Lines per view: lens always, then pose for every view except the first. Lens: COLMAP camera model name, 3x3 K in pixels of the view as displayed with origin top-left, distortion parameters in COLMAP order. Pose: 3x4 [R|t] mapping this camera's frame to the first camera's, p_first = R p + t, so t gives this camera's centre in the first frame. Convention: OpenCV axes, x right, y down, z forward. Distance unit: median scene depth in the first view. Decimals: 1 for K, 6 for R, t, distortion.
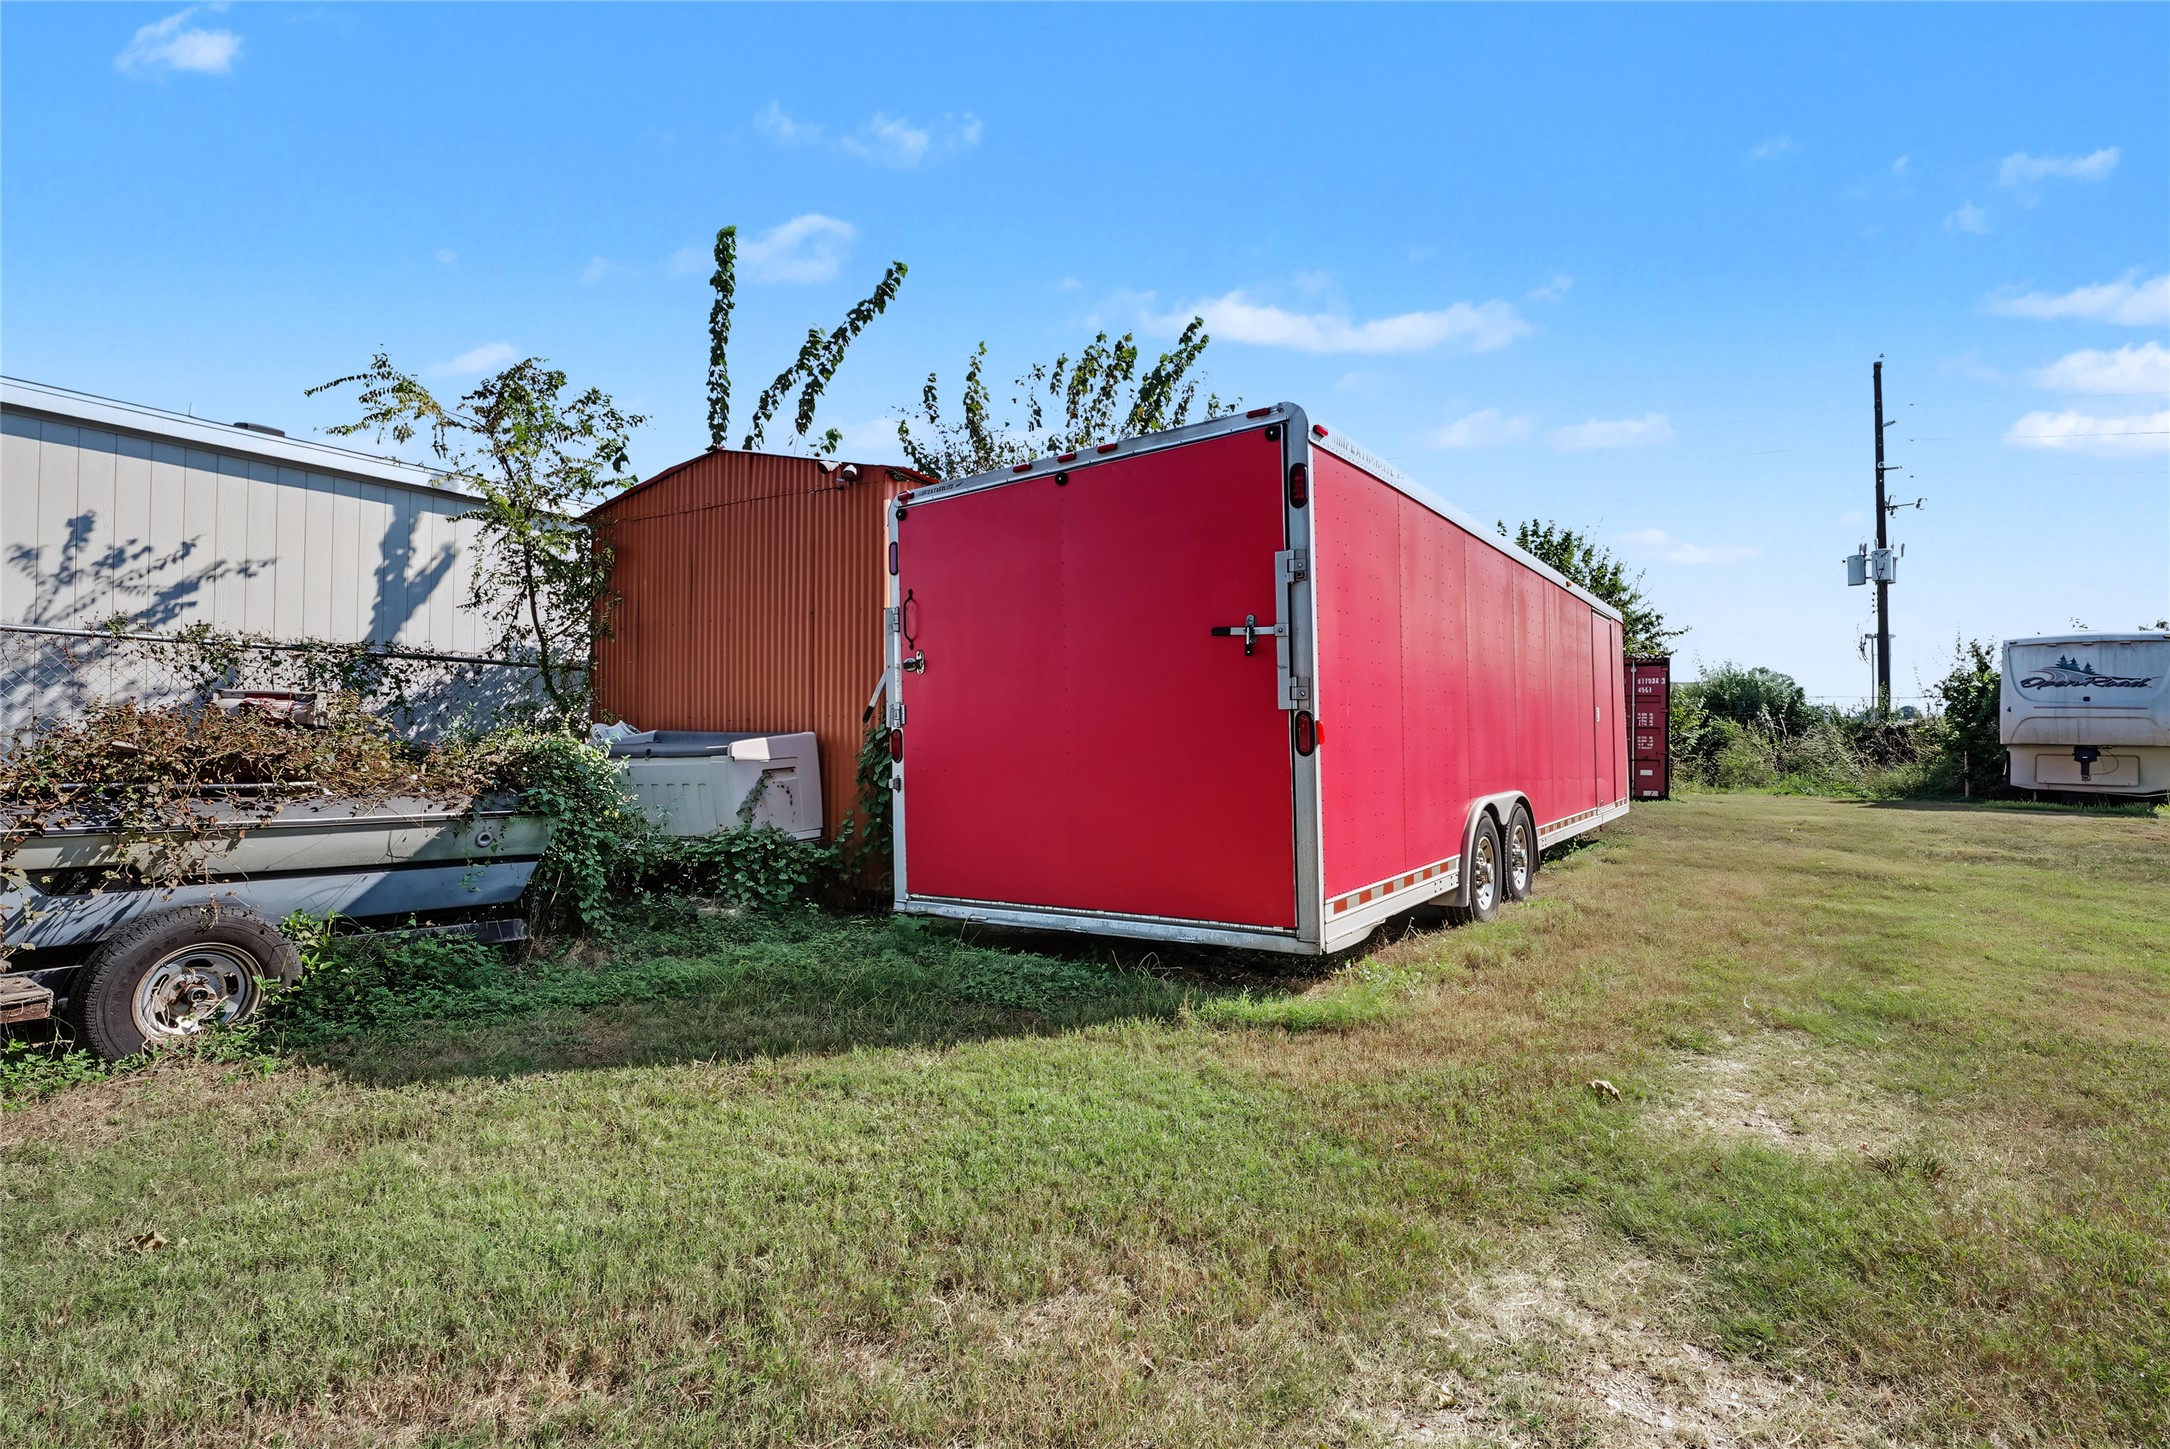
lens RADIAL K [[1017.8, 0, 1086.0], [0, 1017.8, 700.1], [0, 0, 1]] dist [-0.006298, -0.000383]
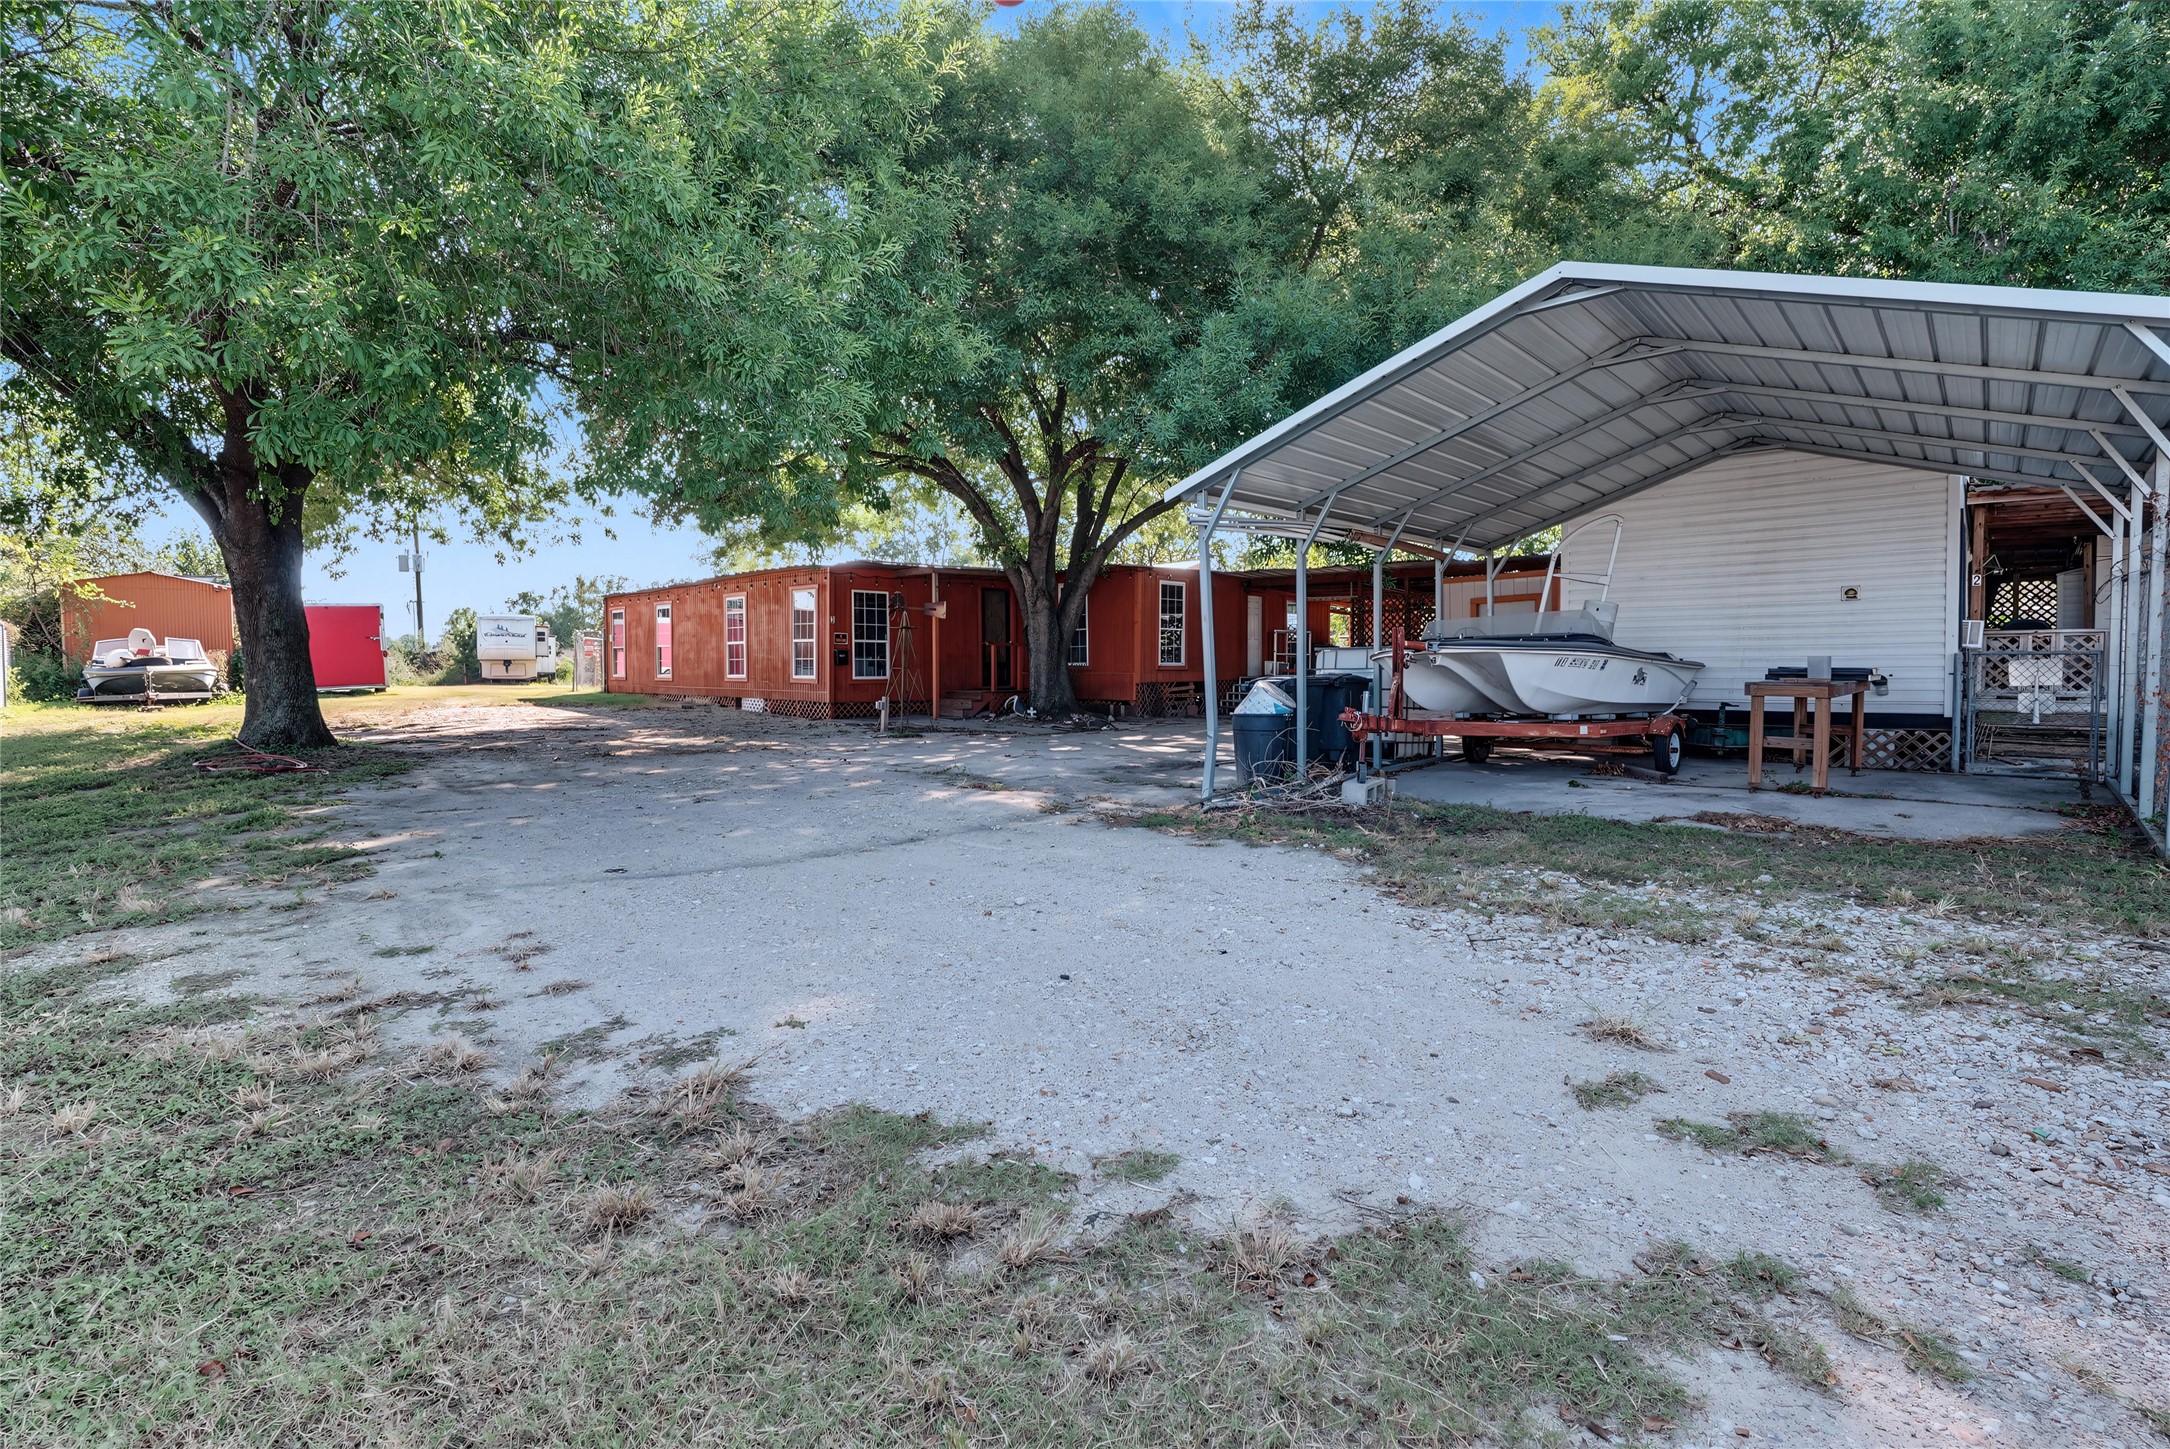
lens RADIAL K [[985.7, 0, 1091.0], [0, 985.7, 710.5], [0, 0, 1]] dist [-0.011999, 0.000587]
pose [[0.273604, -0.061805, 0.959855, -0.715739], [-0.020842, 0.997318, 0.070158, -0.022691], [-0.961616, -0.039201, 0.271582, -0.789015]]
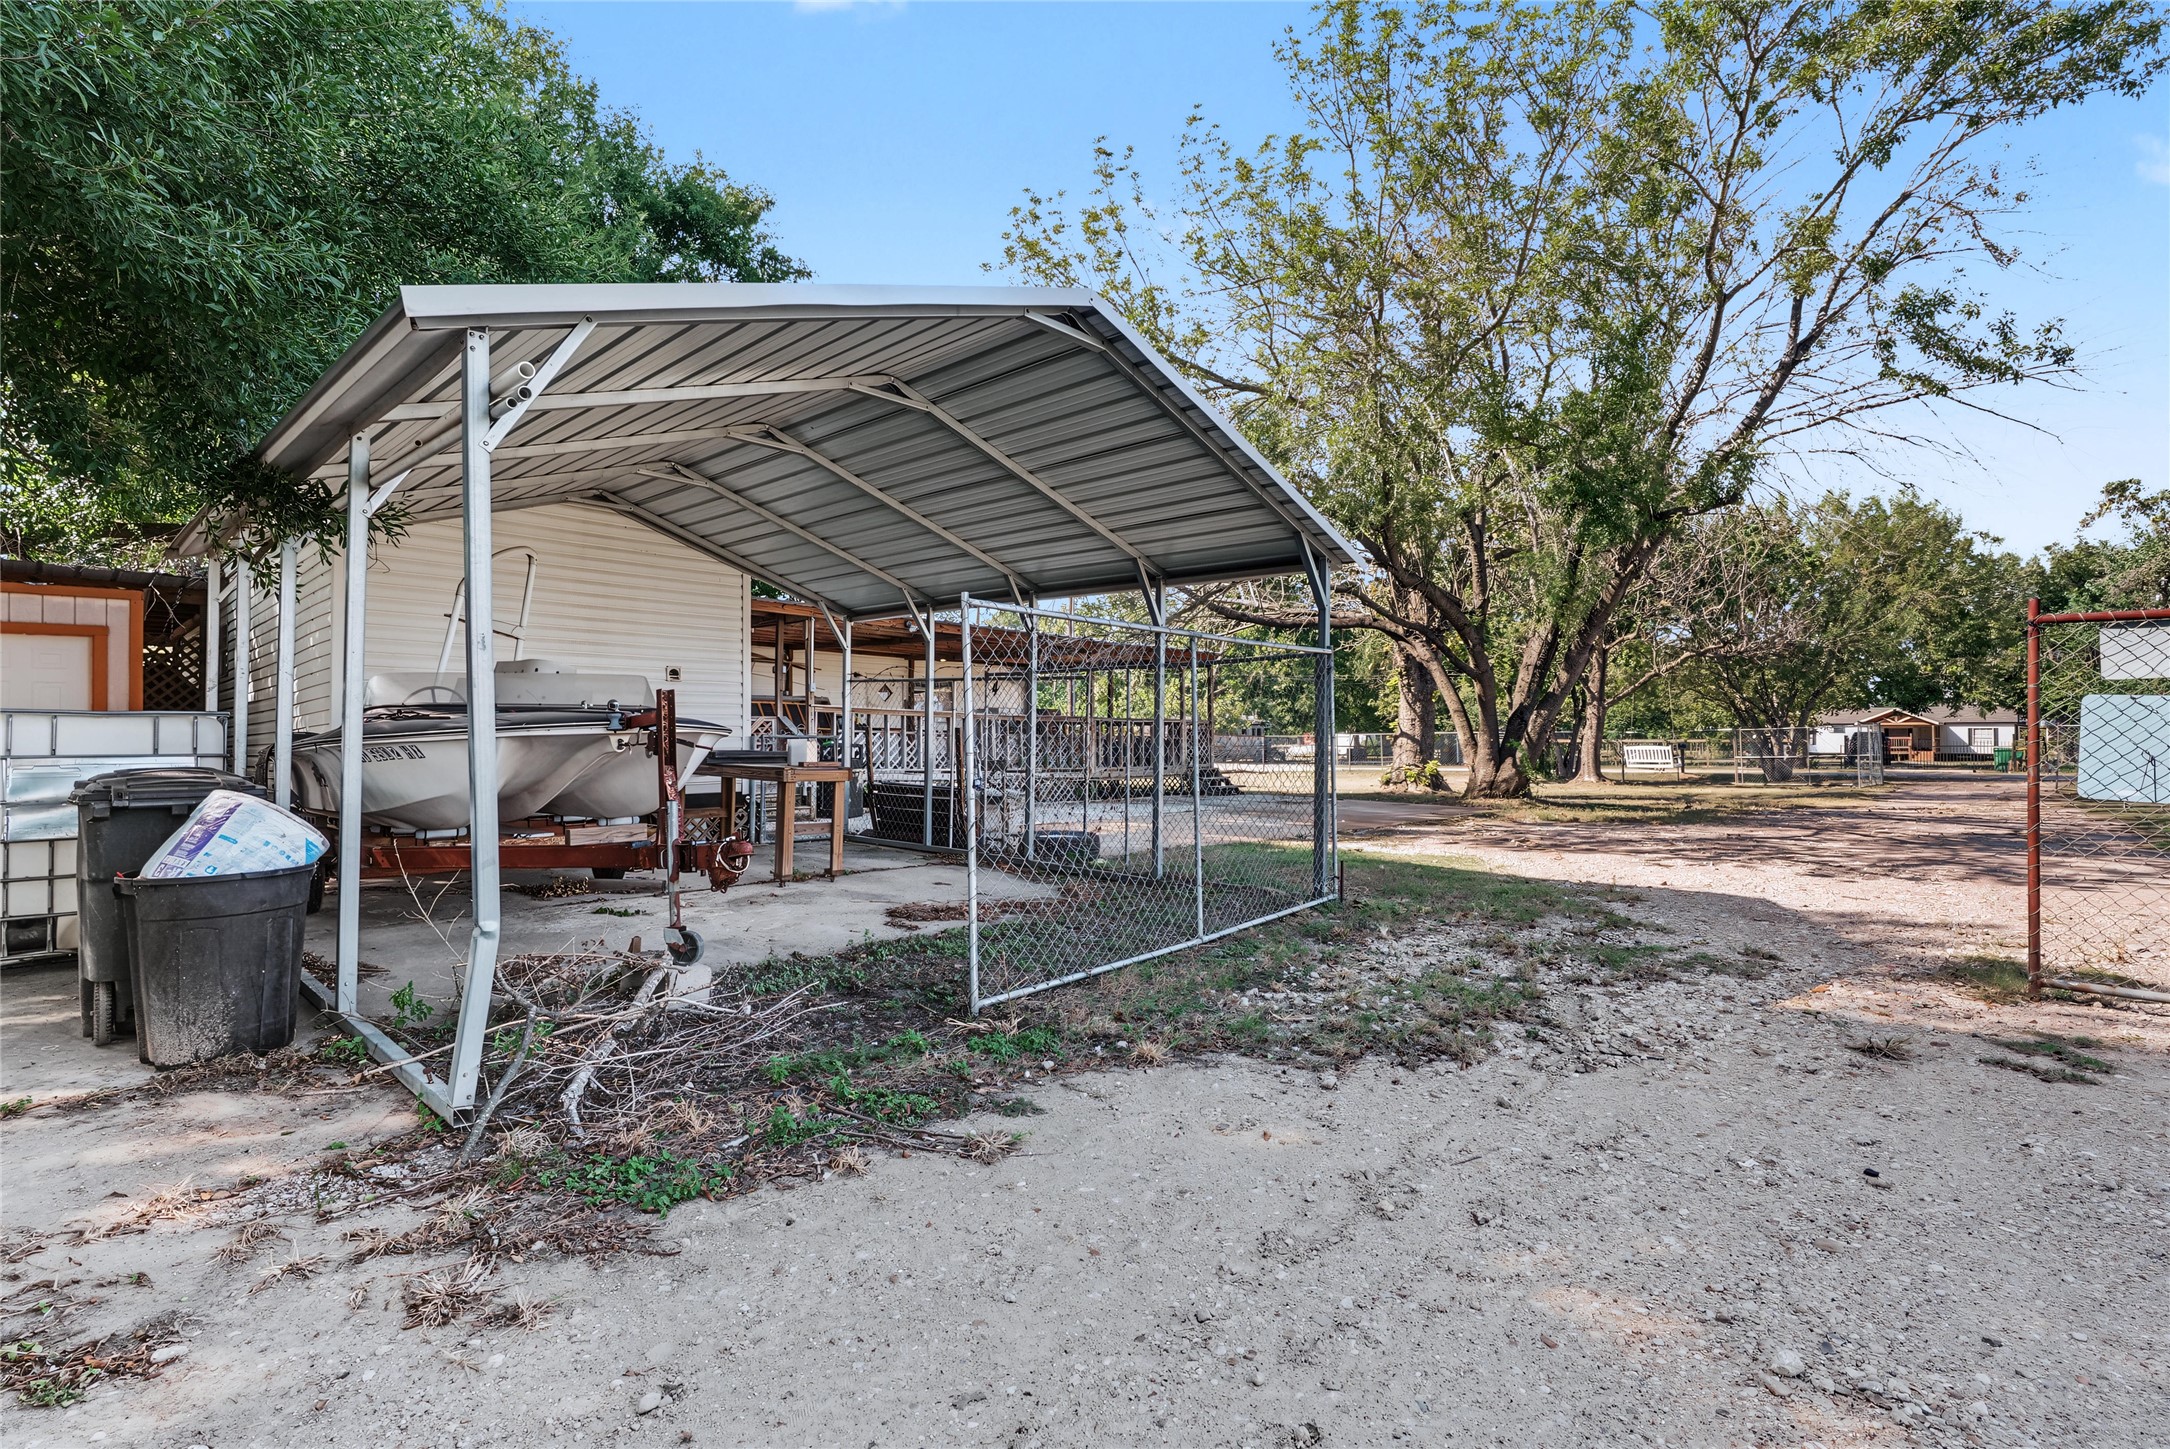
lens RADIAL K [[990.2, 0, 1092.6], [0, 990.2, 718.3], [0, 0, 1]] dist [-0.007534, 0.000455]
pose [[-0.959626, -0.016722, 0.280782, -0.533714], [-0.031070, 0.998425, -0.046723, -0.018048], [-0.279559, -0.053561, -0.958634, -0.653595]]
